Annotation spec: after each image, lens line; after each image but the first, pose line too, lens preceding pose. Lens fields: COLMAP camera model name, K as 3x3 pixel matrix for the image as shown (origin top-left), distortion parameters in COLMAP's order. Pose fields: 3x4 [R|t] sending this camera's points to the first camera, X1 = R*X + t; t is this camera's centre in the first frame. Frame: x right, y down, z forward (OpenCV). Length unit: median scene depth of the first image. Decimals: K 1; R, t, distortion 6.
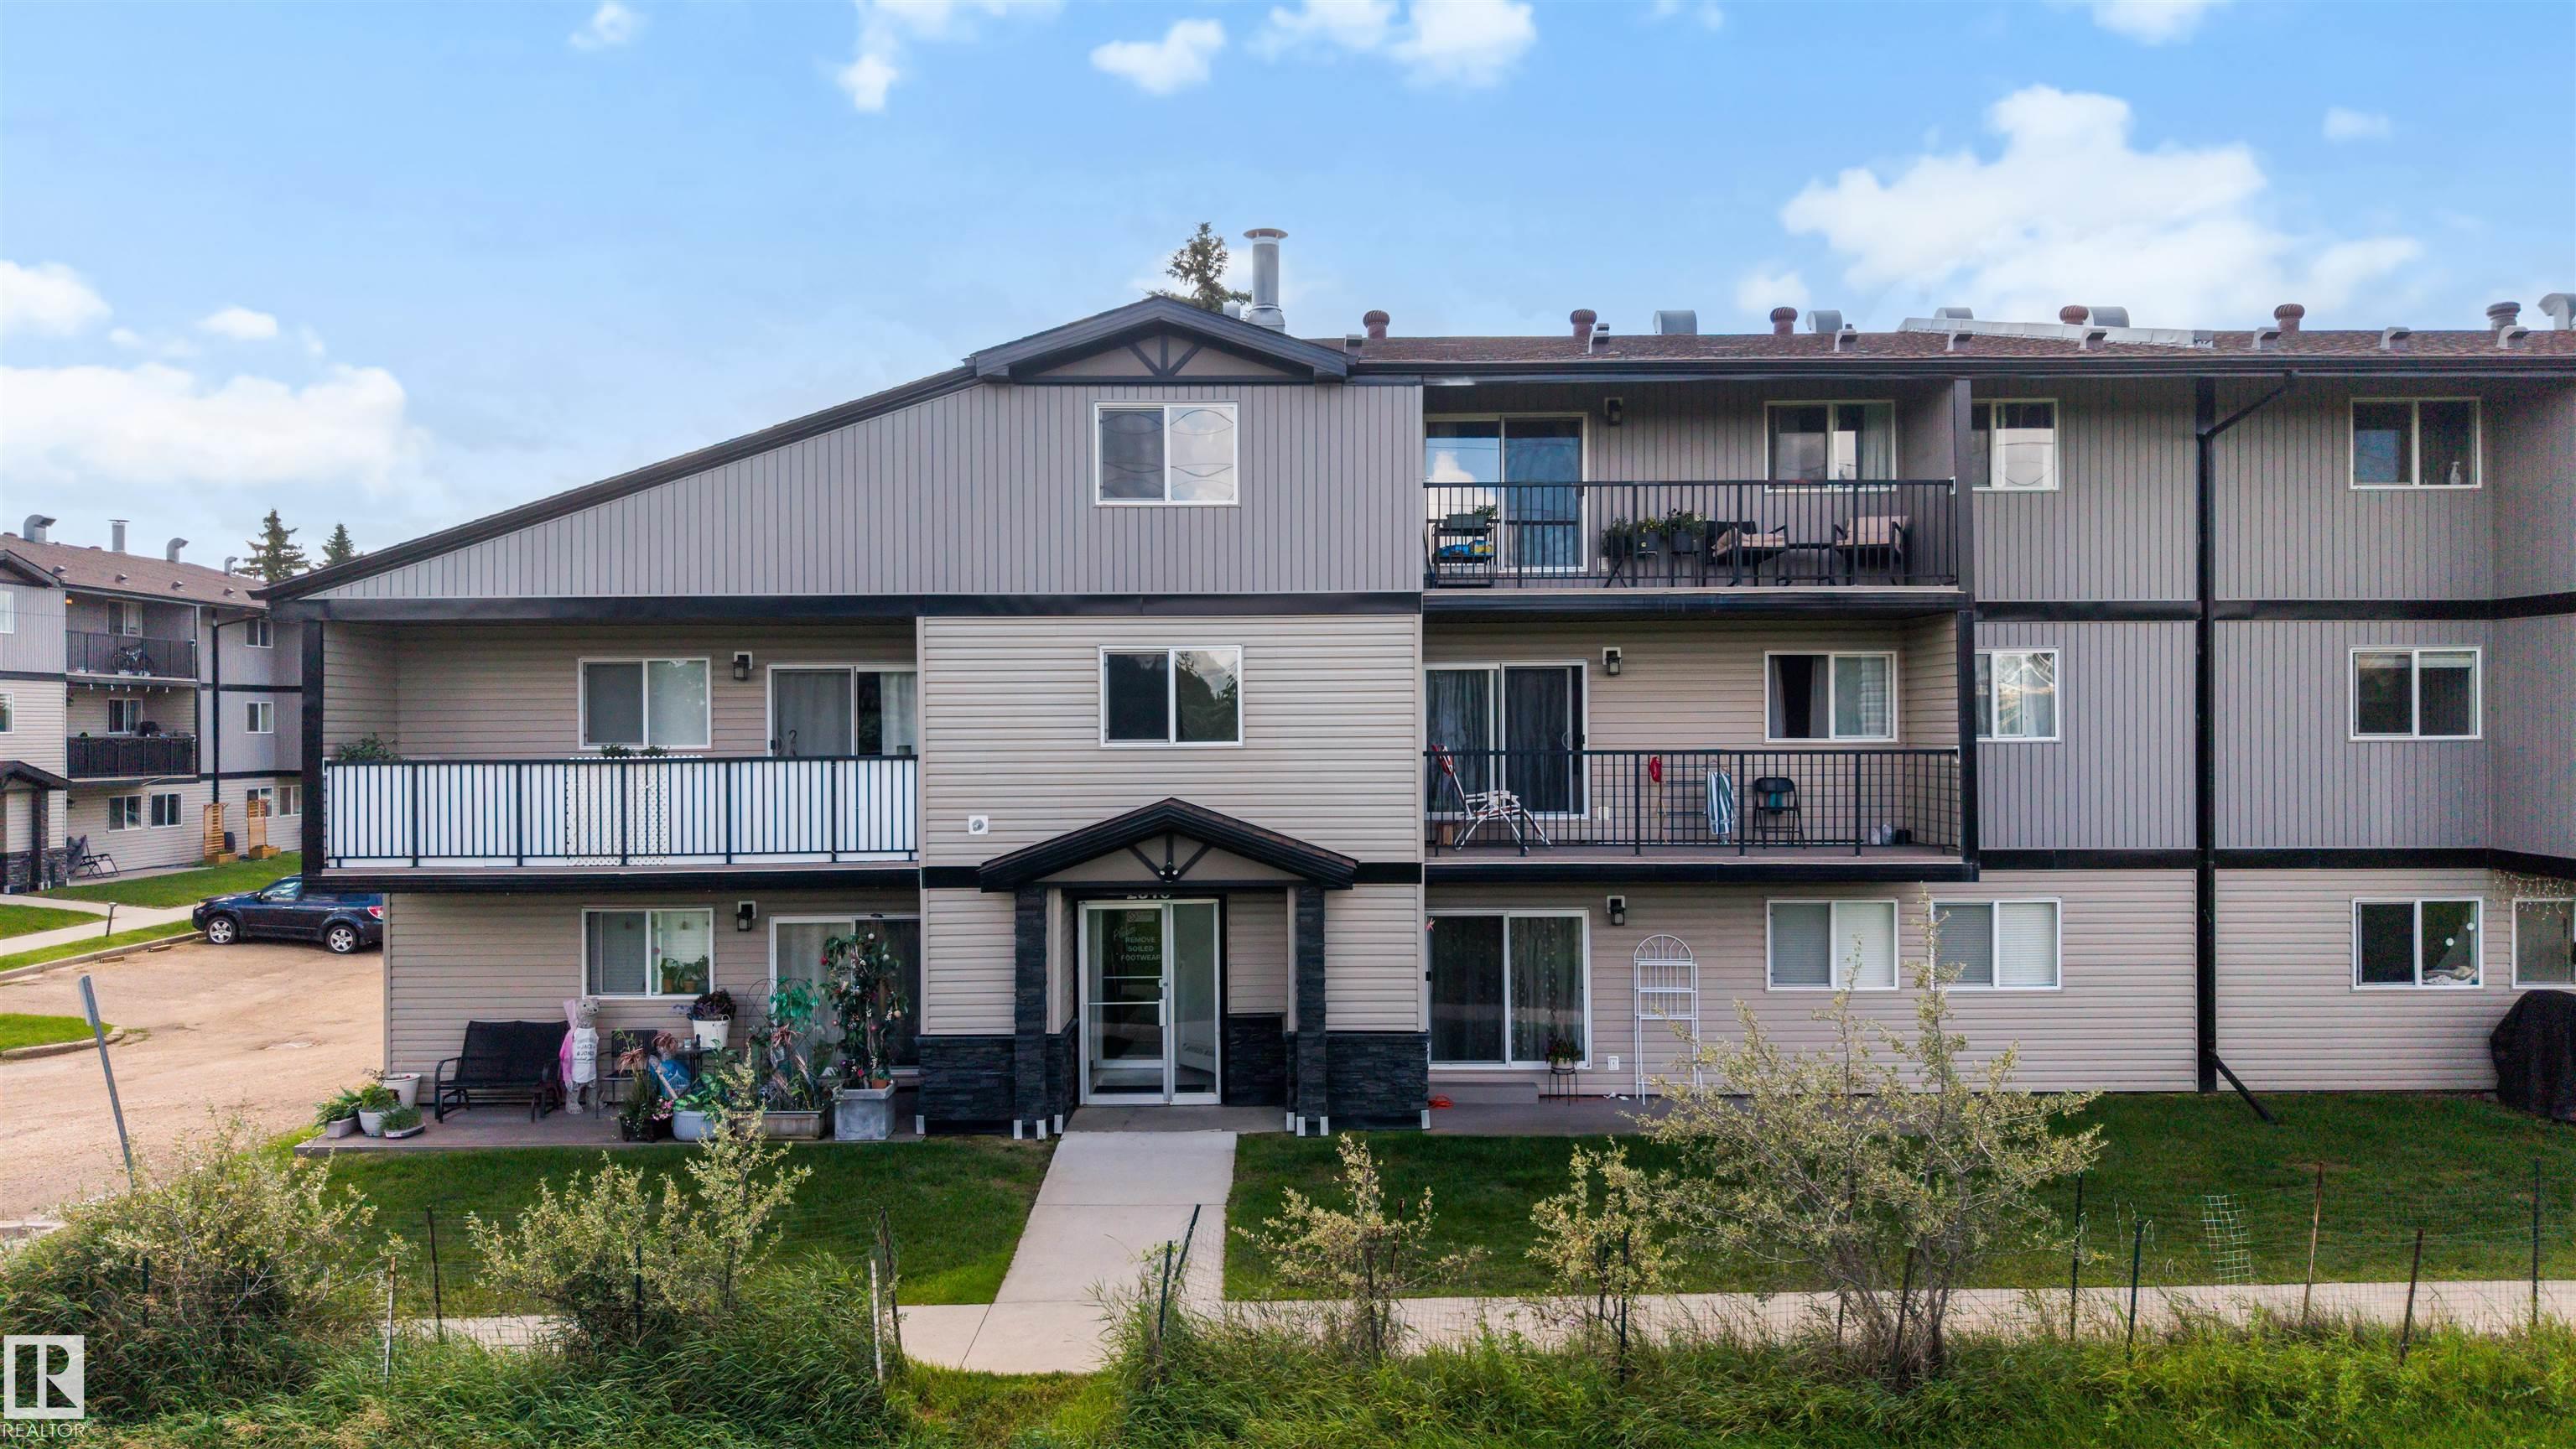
lens RADIAL K [[1697.4, 0, 1288.0], [0, 1697.4, 724.5], [0, 0, 1]] dist [0.008958, 0.001972]
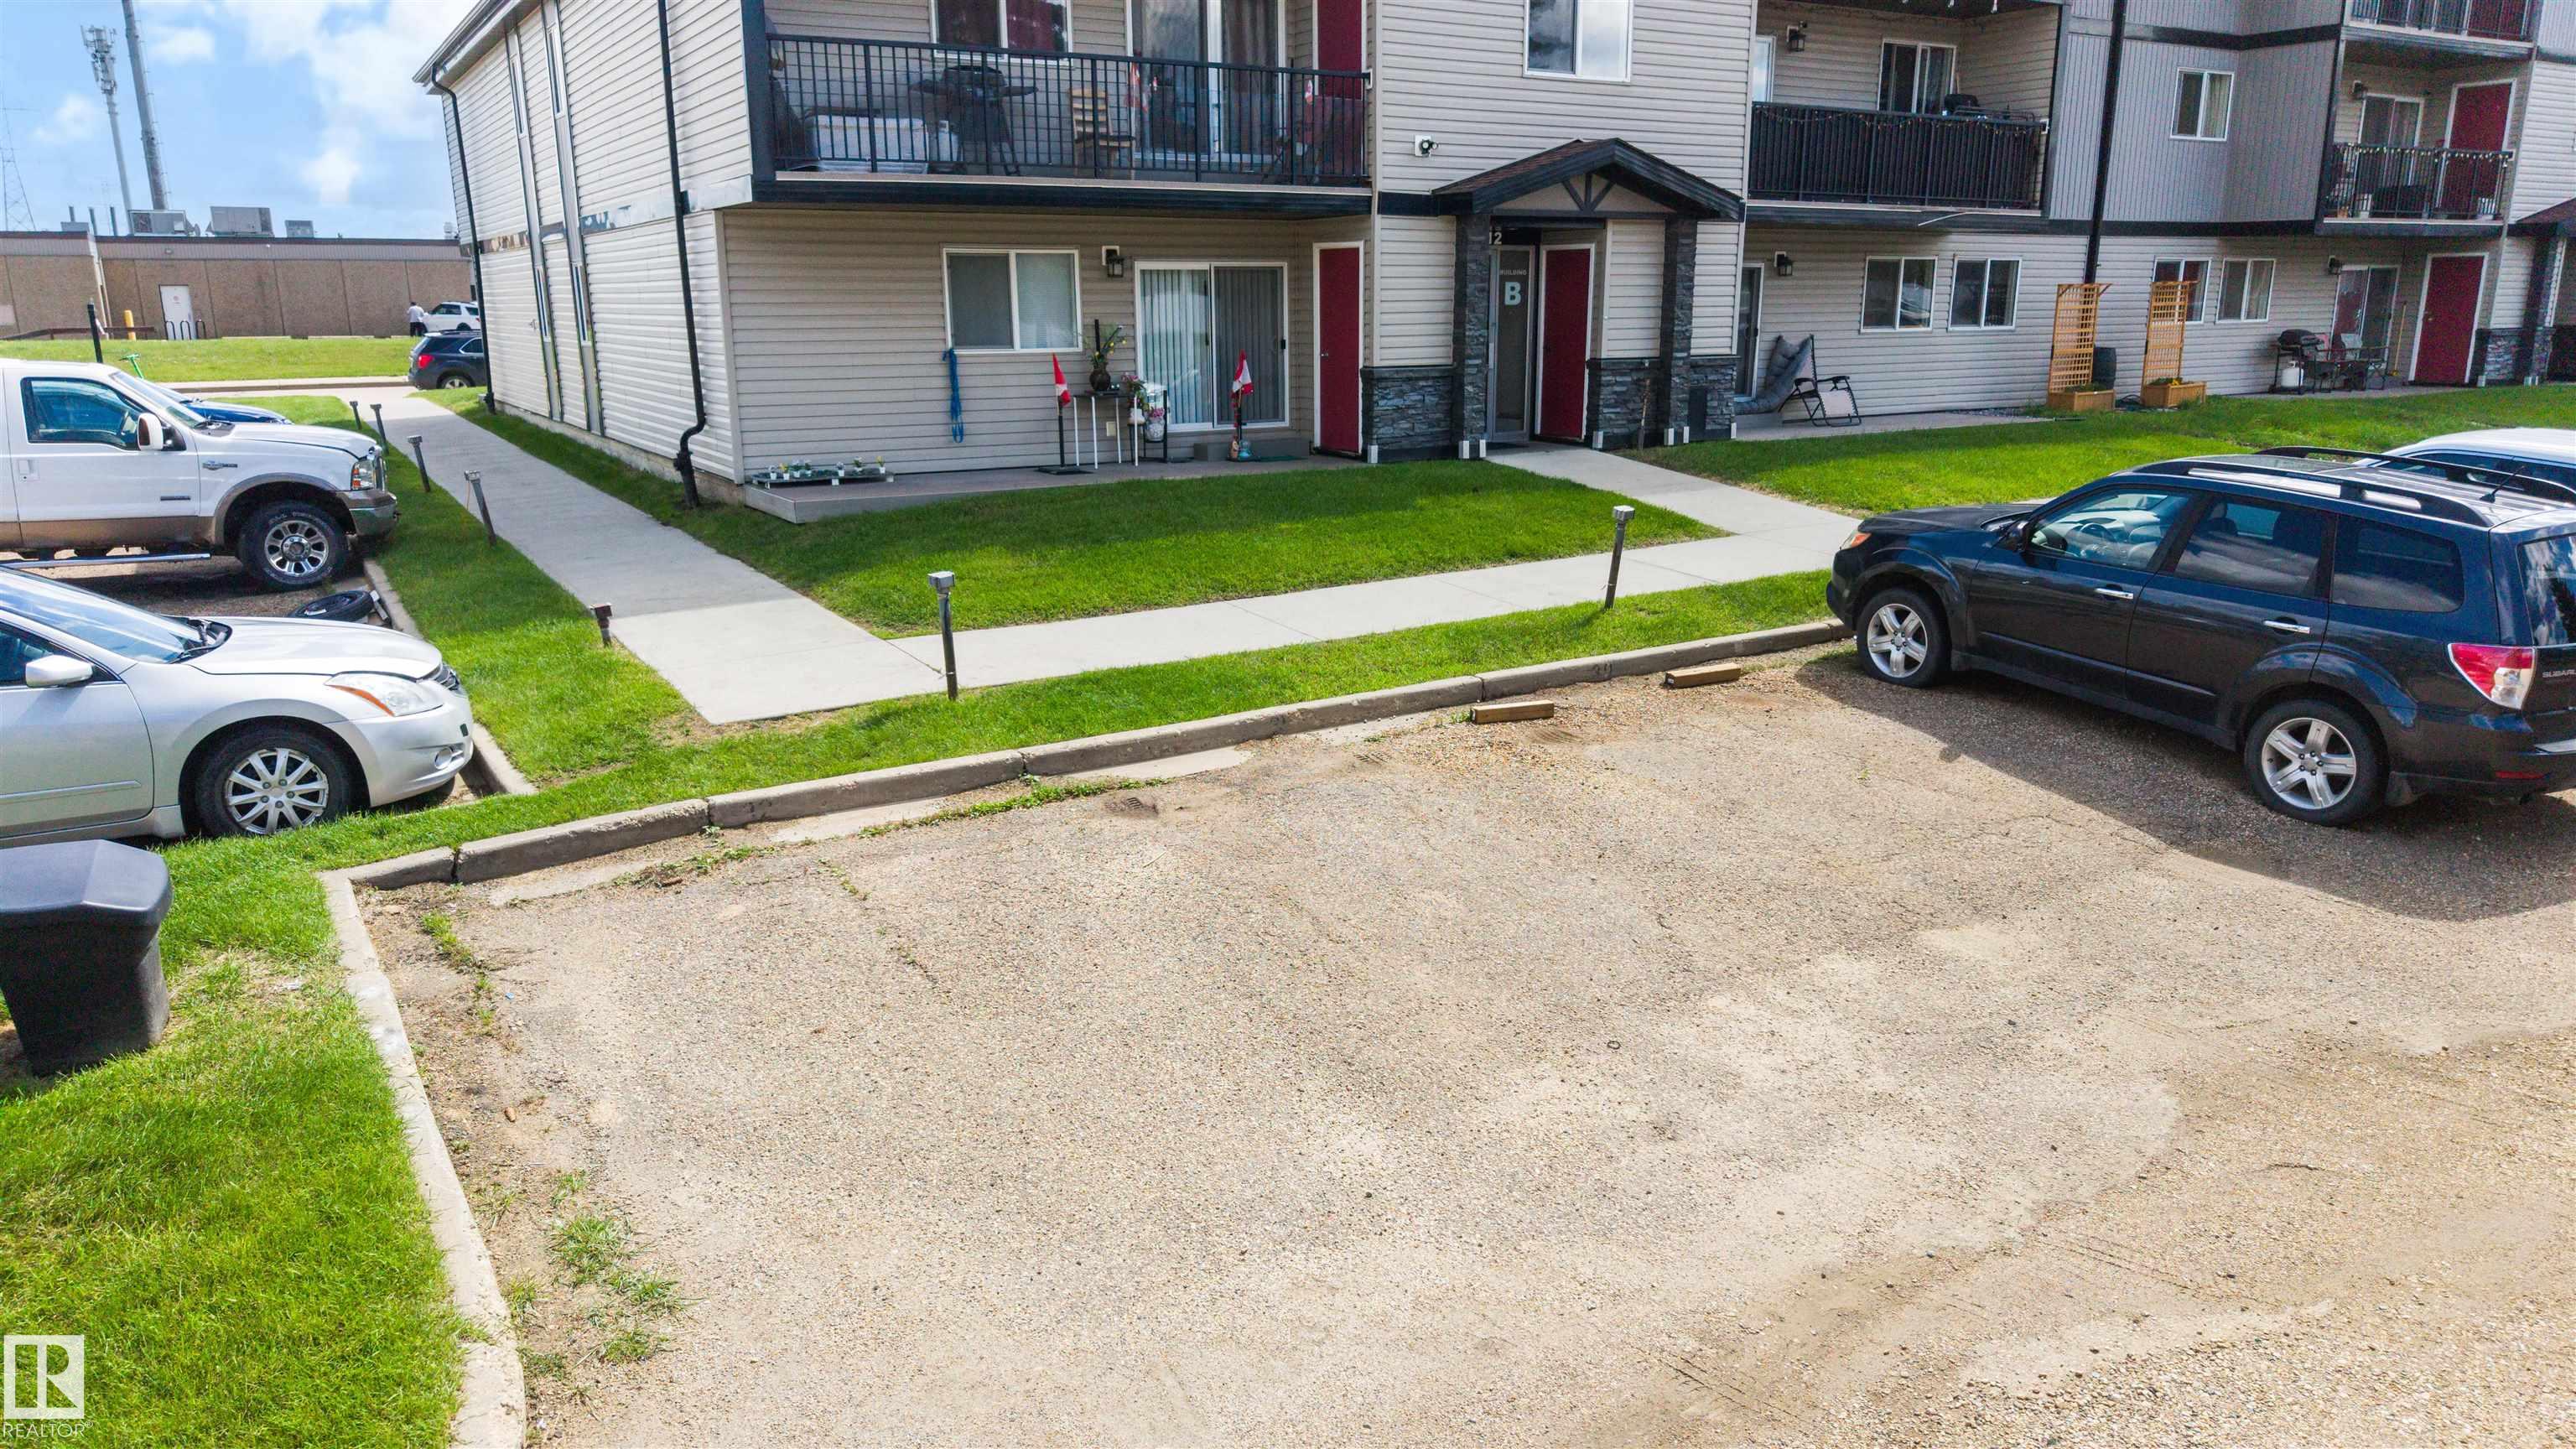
lens RADIAL K [[1697.4, 0, 1288.0], [0, 1697.4, 724.5], [0, 0, 1]] dist [0.008958, 0.001972]
pose [[0.501476, 0.212909, -0.838565, -0.346107], [0.007655, 0.968117, 0.250380, 0.049291], [0.865138, -0.131979, 0.483858, 0.614914]]
